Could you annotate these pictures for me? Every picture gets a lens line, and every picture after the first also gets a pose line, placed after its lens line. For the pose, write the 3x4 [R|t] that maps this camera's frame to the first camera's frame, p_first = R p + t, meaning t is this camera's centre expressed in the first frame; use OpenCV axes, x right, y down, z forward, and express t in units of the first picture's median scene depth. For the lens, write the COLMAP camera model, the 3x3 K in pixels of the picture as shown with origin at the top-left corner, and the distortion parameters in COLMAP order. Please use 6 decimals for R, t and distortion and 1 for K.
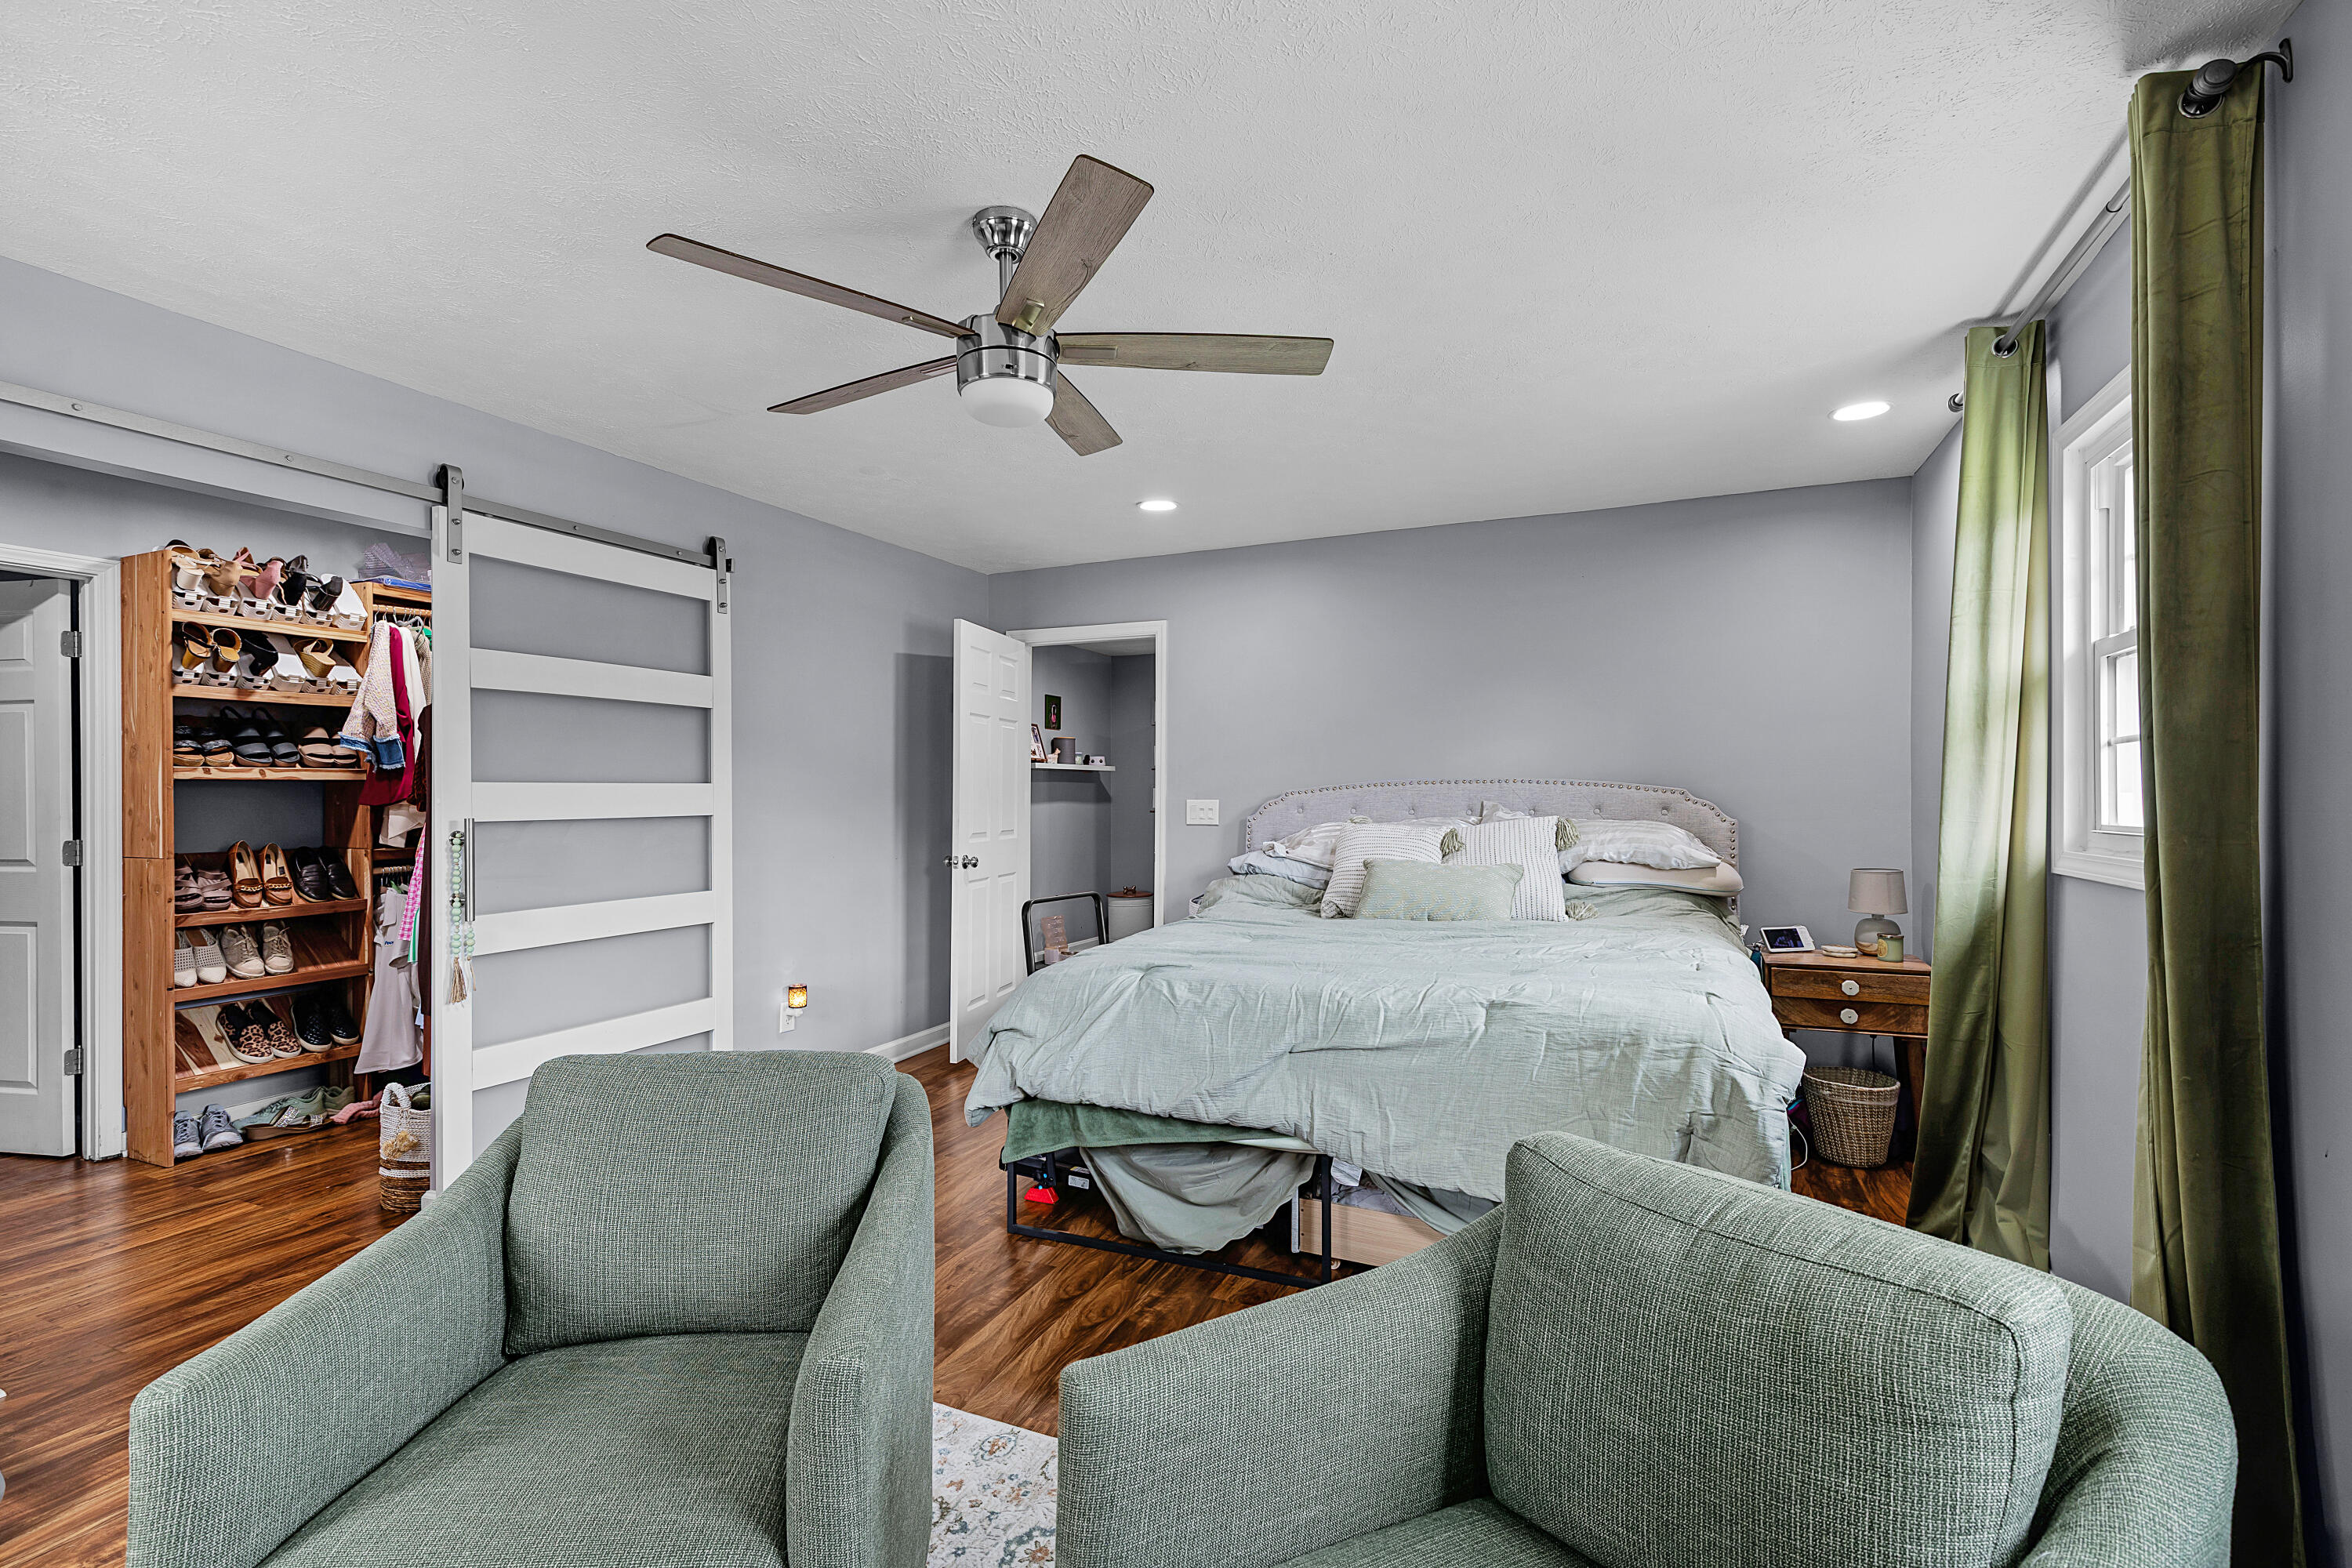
lens RADIAL K [[1089.2, 0, 1175.5], [0, 1089.2, 791.7], [0, 0, 1]] dist [0.005639, -0.000968]
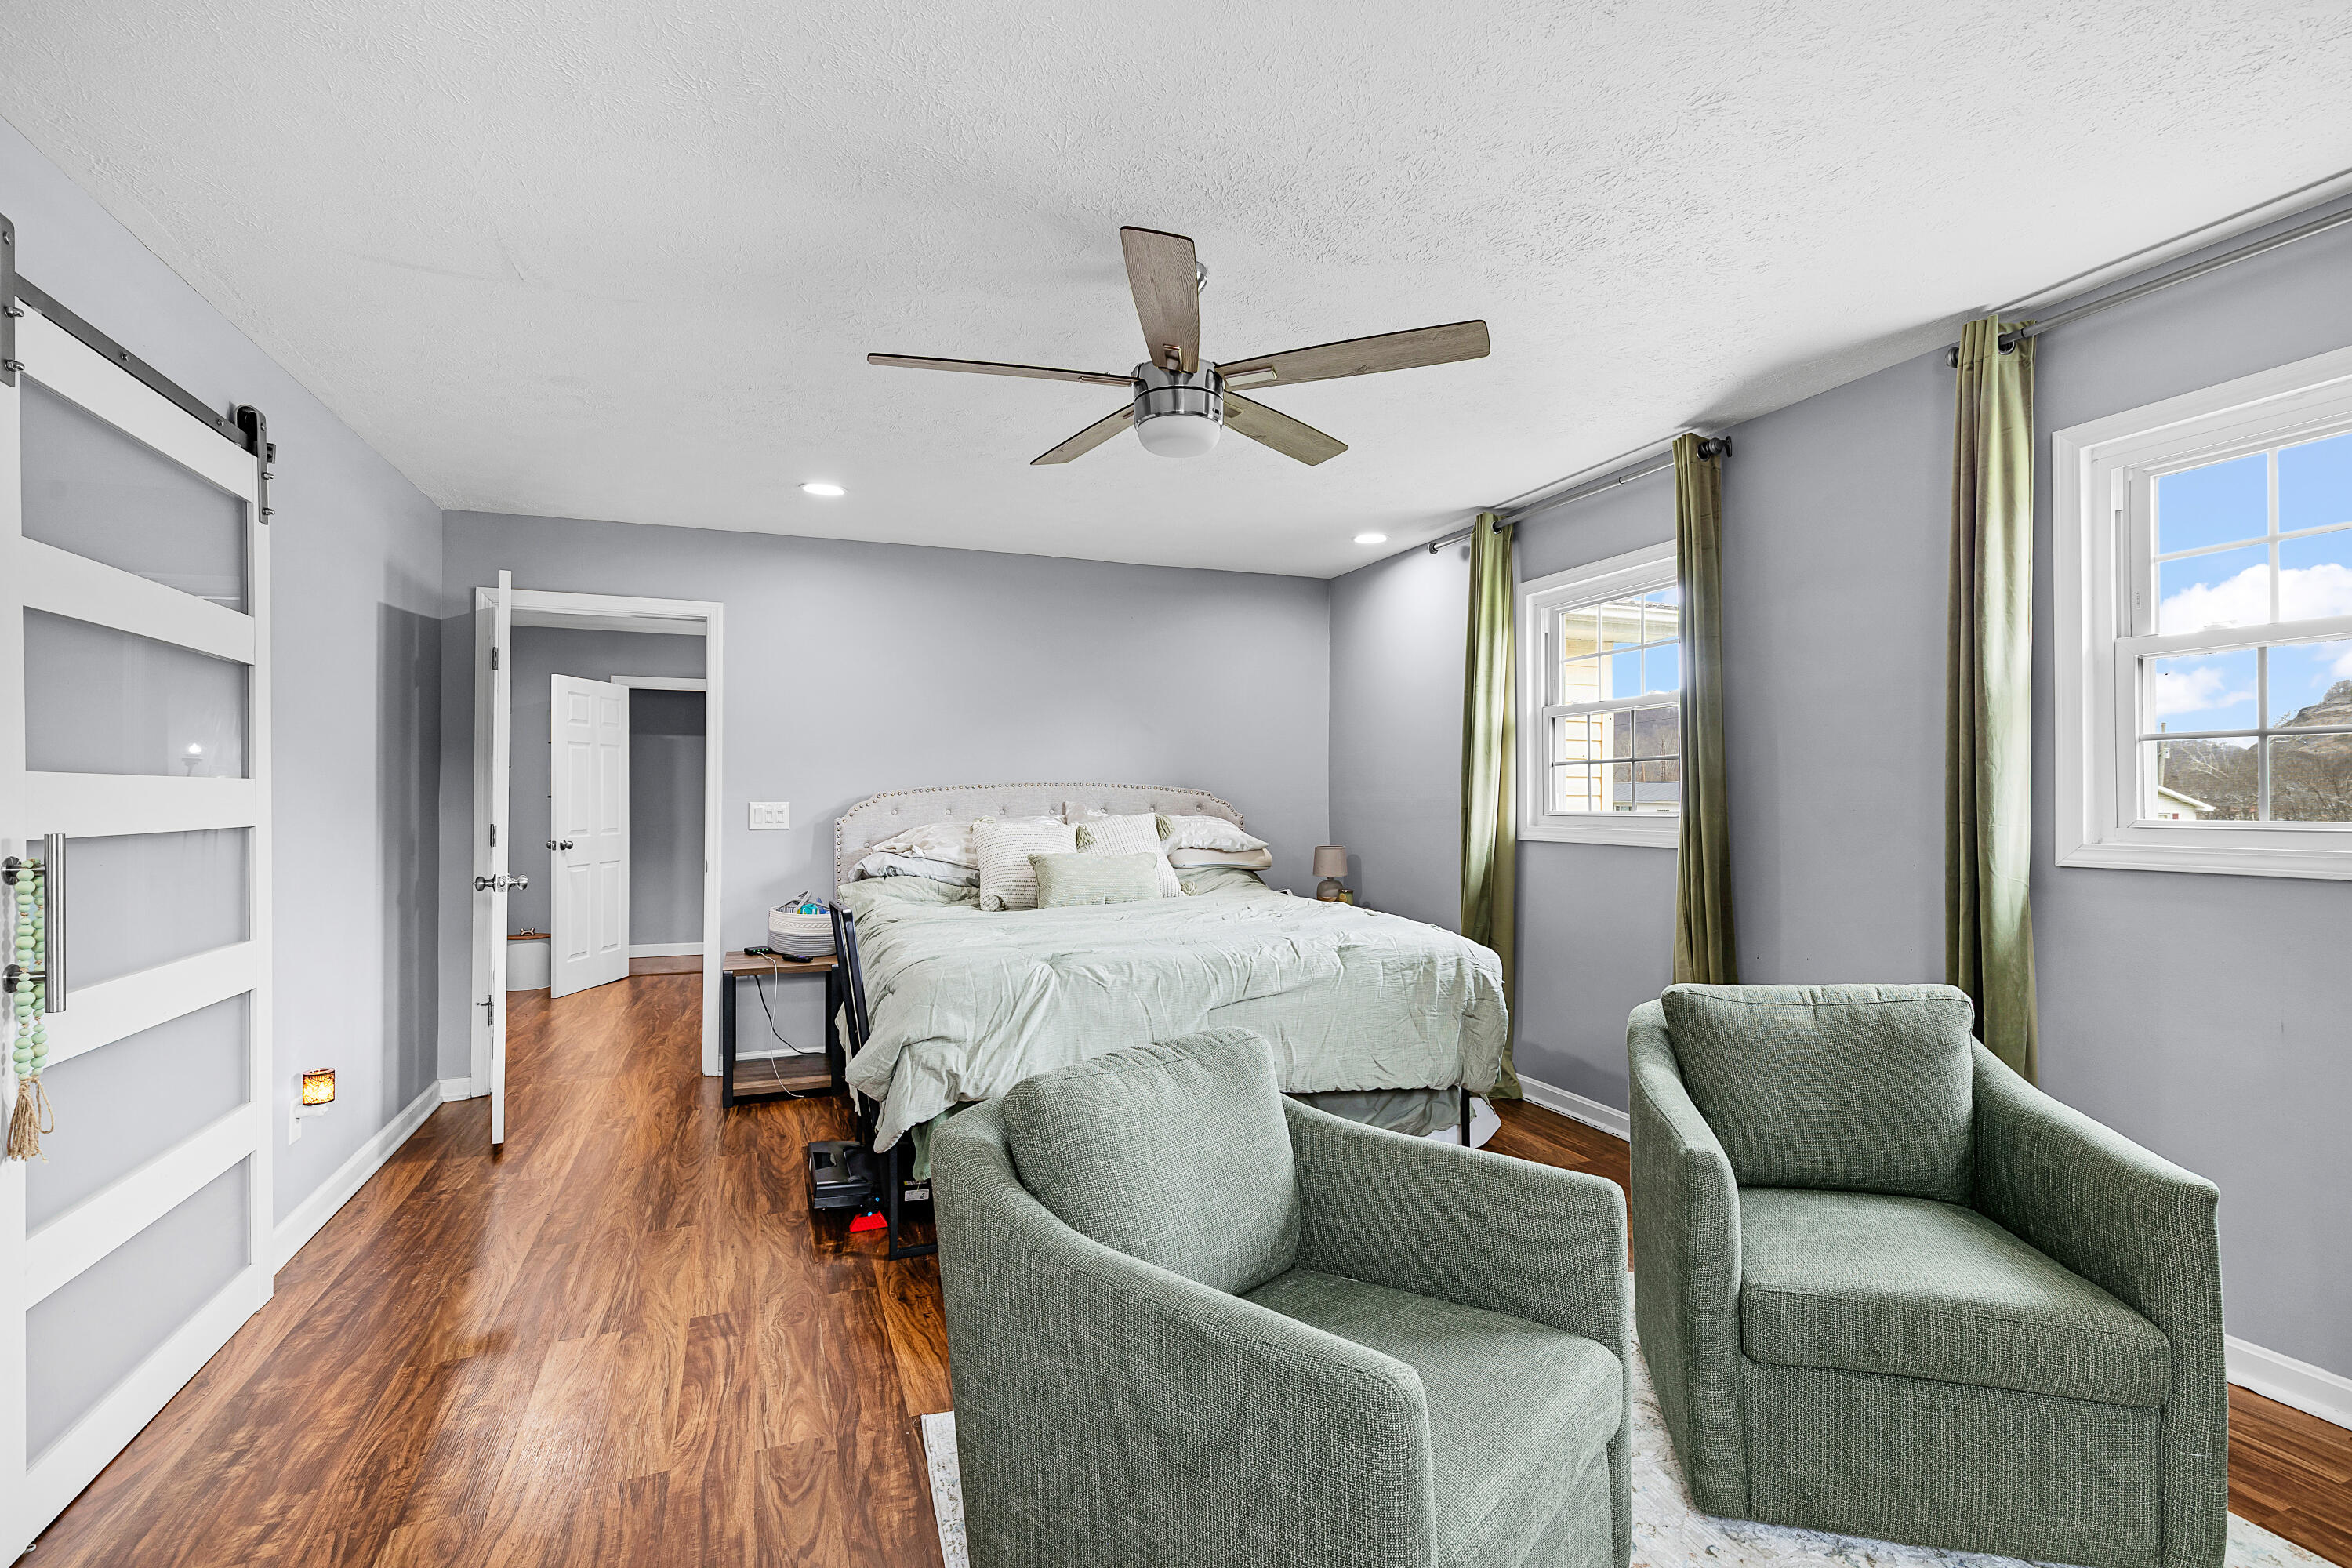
lens RADIAL K [[1089.2, 0, 1190.1], [0, 1089.2, 785.6], [0, 0, 1]] dist [0.005639, -0.000968]
pose [[0.686496, 0.006823, 0.727101, -0.523084], [0.000855, 0.999948, -0.010191, 0.004500], [-0.727133, 0.007618, 0.686455, 0.132221]]
